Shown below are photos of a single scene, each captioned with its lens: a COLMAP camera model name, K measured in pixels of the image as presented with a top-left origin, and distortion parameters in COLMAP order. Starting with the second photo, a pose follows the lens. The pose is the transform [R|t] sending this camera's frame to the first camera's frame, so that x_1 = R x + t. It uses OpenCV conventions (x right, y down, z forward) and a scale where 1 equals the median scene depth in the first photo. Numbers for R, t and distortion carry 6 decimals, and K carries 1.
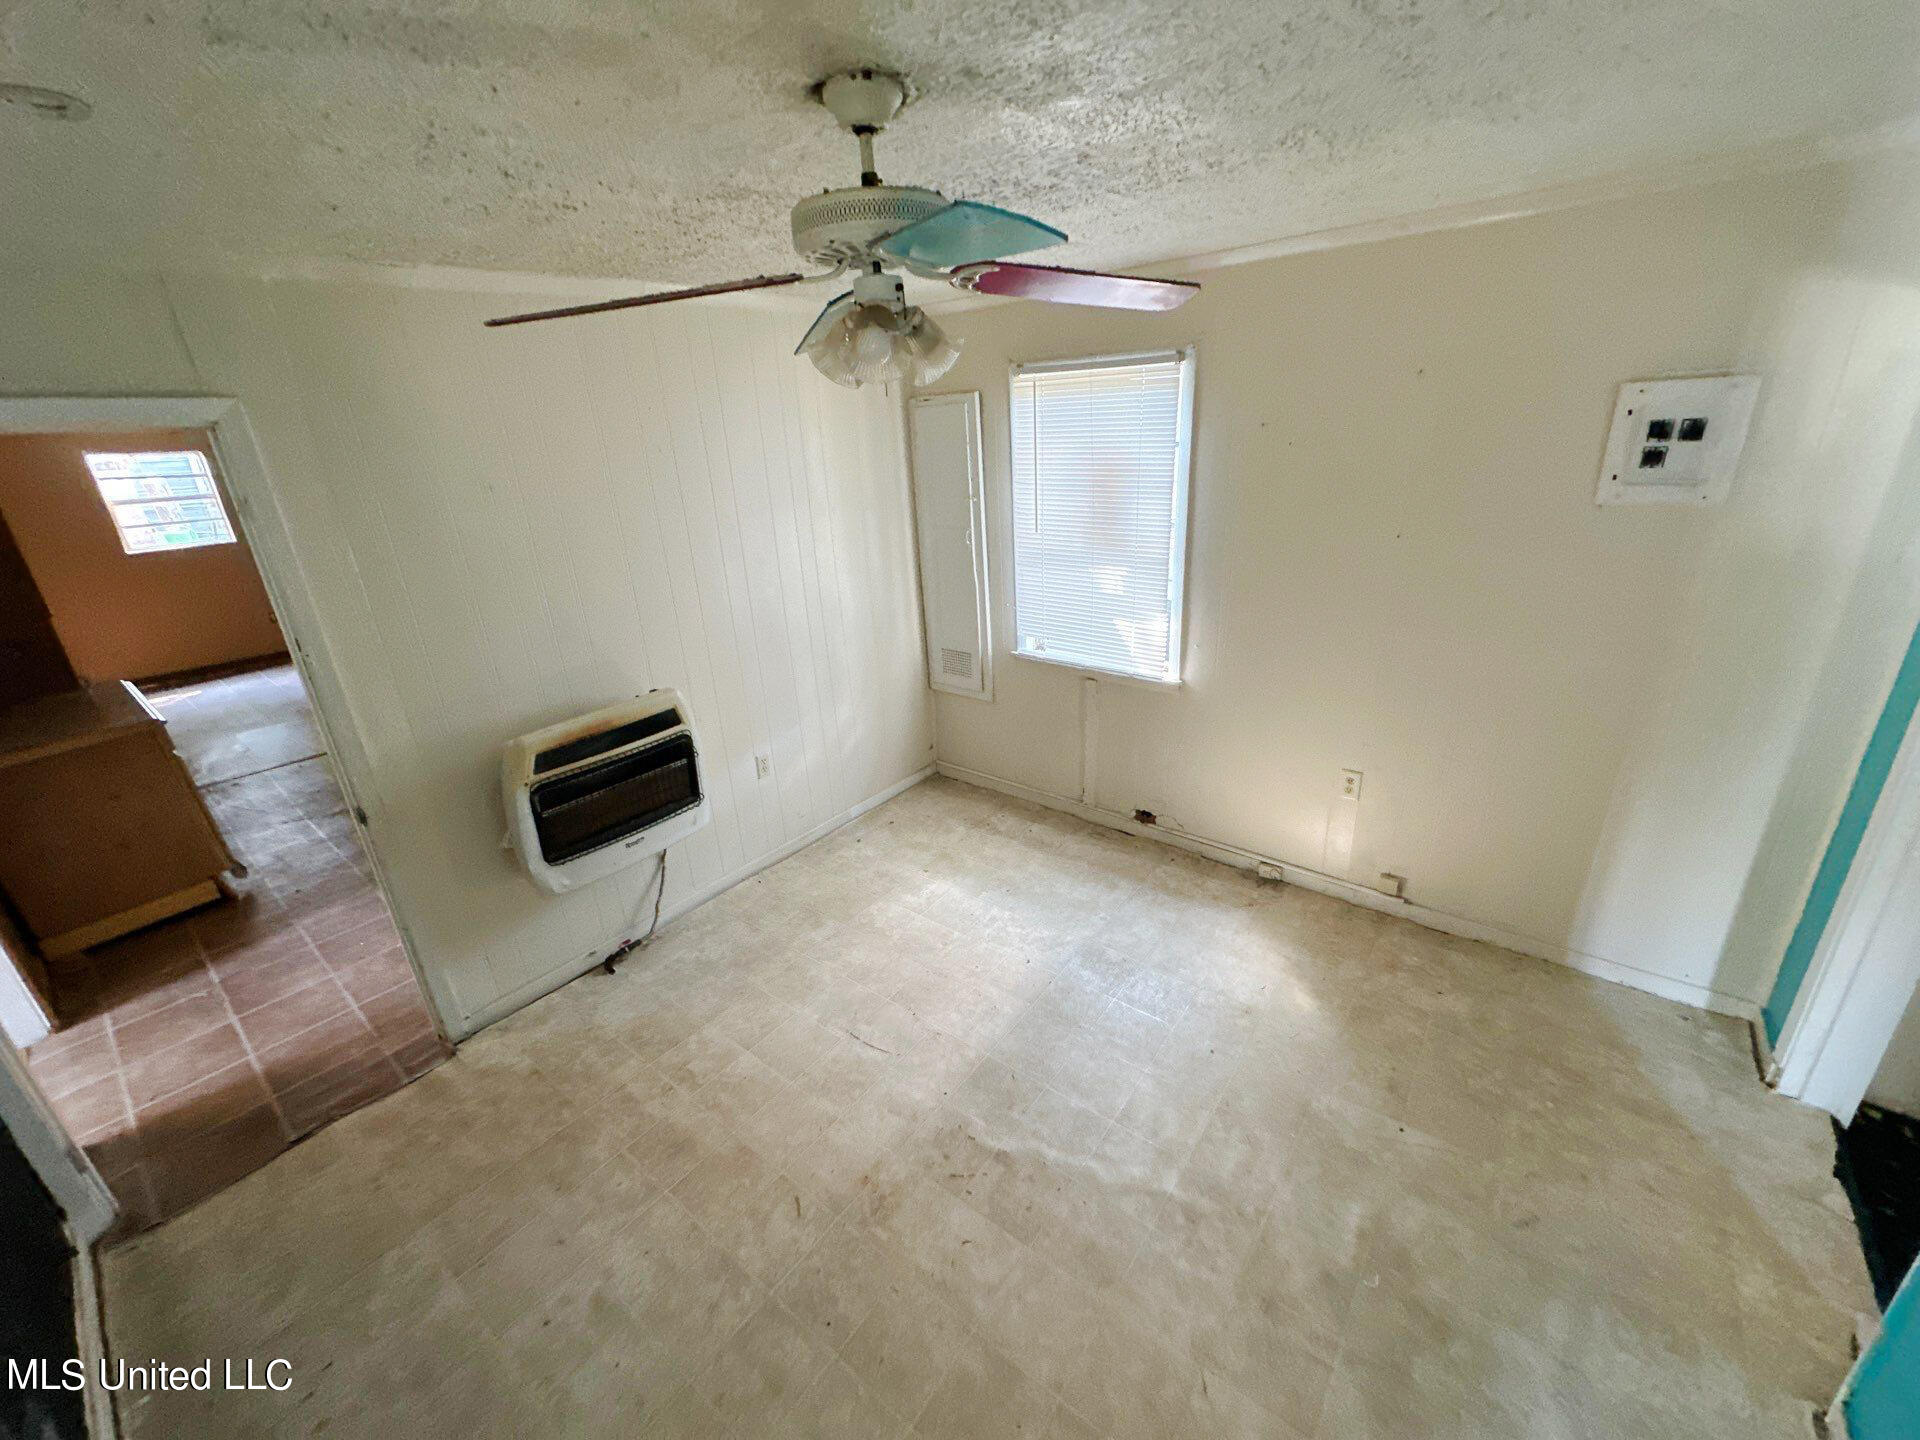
lens RADIAL K [[765.3, 0, 960.0], [0, 765.3, 720.0], [0, 0, 1]] dist [-0.002537, -0.000188]
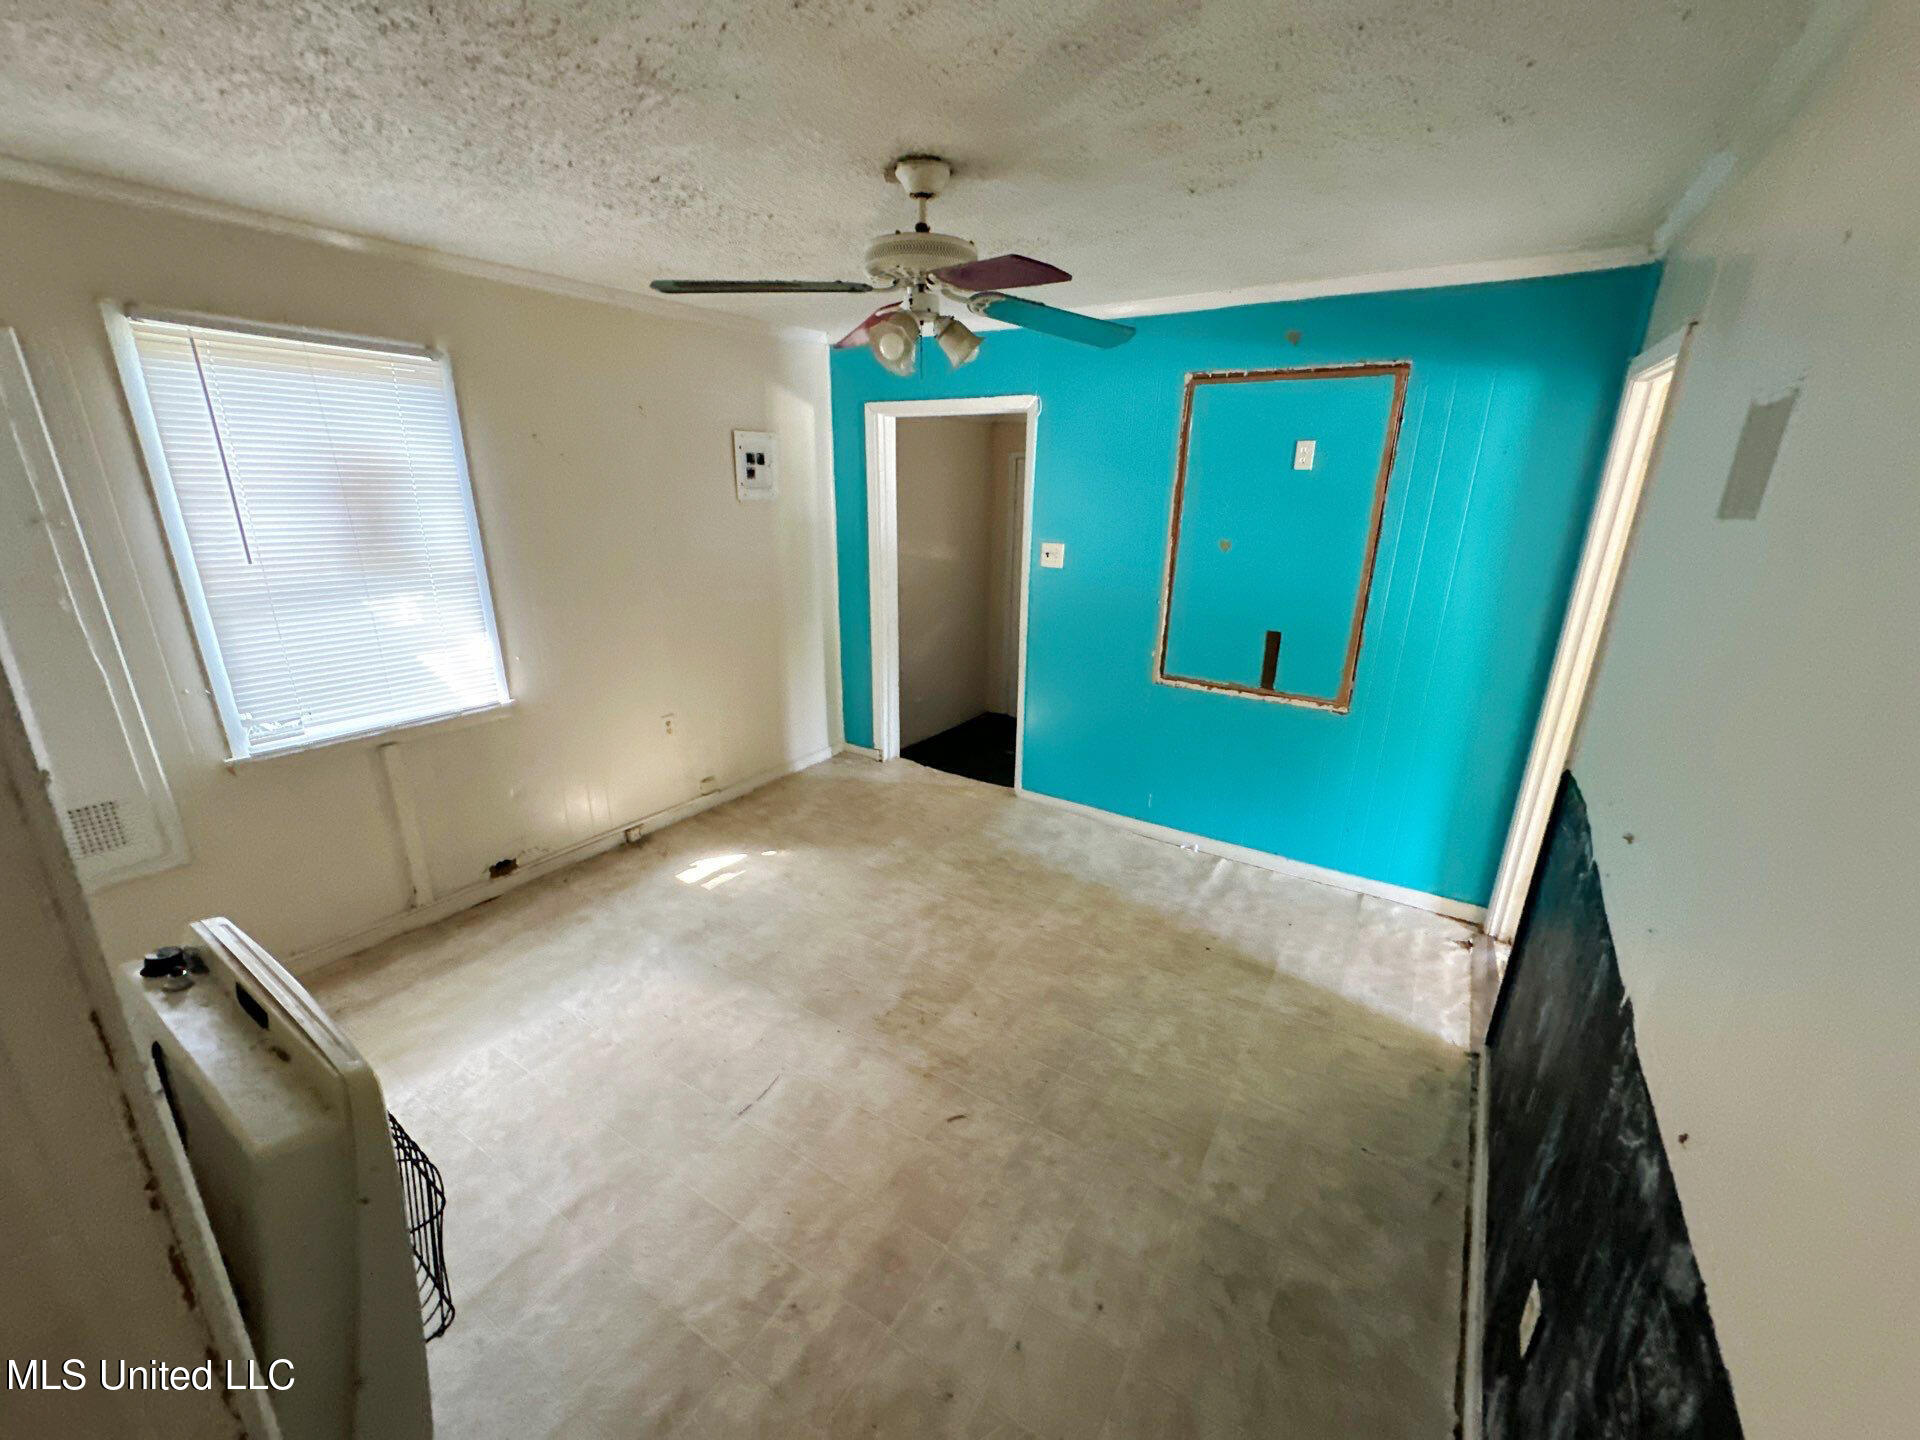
lens RADIAL K [[765.3, 0, 960.0], [0, 765.3, 720.0], [0, 0, 1]] dist [-0.002537, -0.000188]
pose [[-0.100201, -0.254753, 0.961801, -0.857319], [0.346583, 0.897187, 0.273745, -0.119202], [-0.932652, 0.360773, -0.001606, 0.622830]]
